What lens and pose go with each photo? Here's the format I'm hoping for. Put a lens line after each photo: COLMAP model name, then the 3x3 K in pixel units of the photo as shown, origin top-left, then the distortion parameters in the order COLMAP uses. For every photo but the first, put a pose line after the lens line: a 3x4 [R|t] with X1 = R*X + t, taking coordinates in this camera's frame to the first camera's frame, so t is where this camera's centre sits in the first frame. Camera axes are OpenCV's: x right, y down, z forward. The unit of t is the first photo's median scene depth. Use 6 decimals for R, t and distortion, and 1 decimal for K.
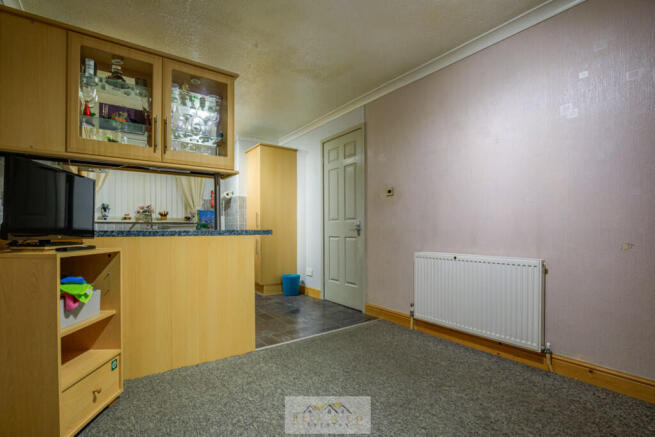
lens RADIAL K [[303.6, 0, 322.6], [0, 303.6, 230.9], [0, 0, 1]] dist [-0.027132, 0.000817]
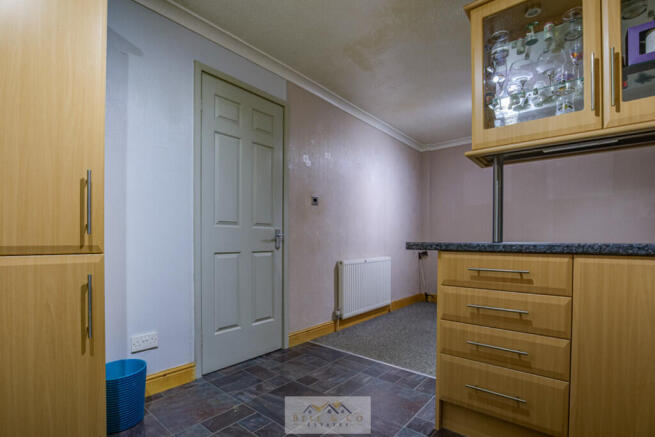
lens RADIAL K [[314.4, 0, 325.0], [0, 314.4, 243.7], [0, 0, 1]] dist [-0.001072, 0.000261]
pose [[-0.238523, -0.007146, 0.971111, -0.652239], [0.000836, 0.999971, 0.007564, -0.002358], [-0.971136, 0.002616, -0.238510, 1.073585]]
